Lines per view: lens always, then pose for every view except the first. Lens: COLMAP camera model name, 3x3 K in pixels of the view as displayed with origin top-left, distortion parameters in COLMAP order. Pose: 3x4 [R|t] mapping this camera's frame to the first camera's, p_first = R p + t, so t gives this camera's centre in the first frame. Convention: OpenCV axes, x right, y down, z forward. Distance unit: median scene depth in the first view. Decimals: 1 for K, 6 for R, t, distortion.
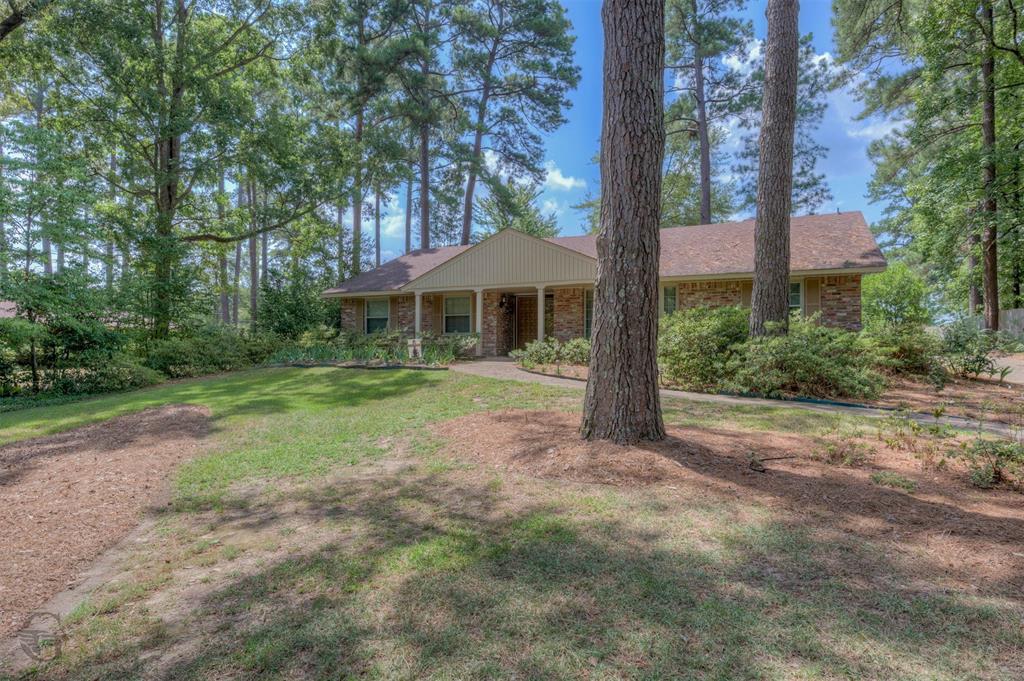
lens RADIAL K [[613.9, 0, 512.0], [0, 613.9, 340.9], [0, 0, 1]] dist [0.007343, -0.000338]
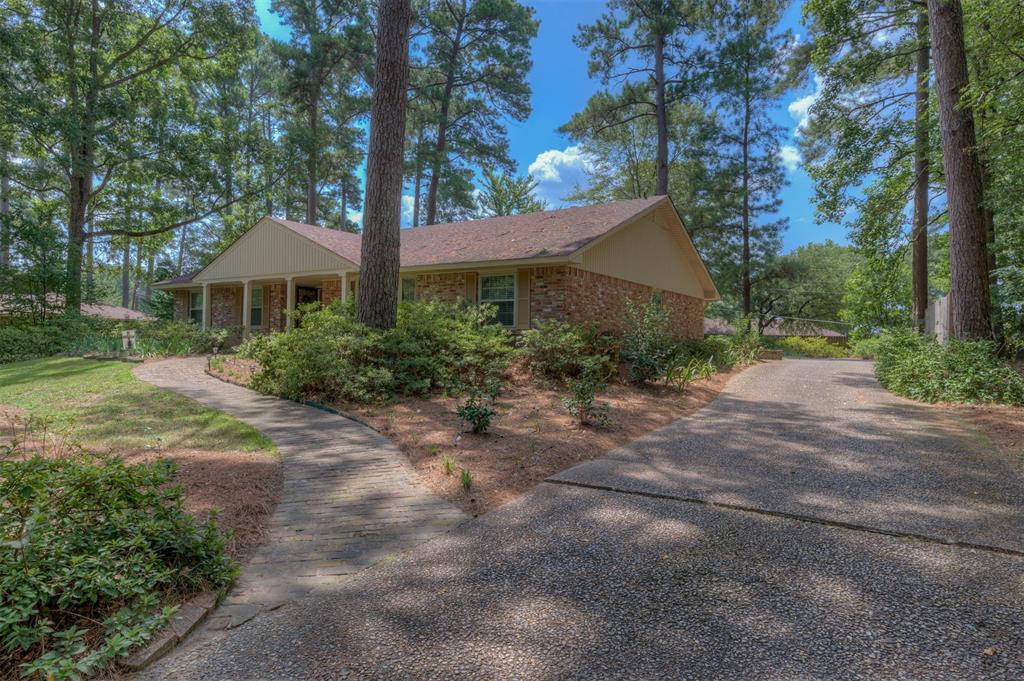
lens RADIAL K [[613.9, 0, 510.4], [0, 613.9, 341.0], [0, 0, 1]] dist [0.007343, -0.000338]
pose [[0.988811, 0.018886, -0.147973, 0.505812], [-0.018003, 0.999811, 0.007304, -0.003756], [0.148083, -0.004558, 0.988964, 0.098928]]
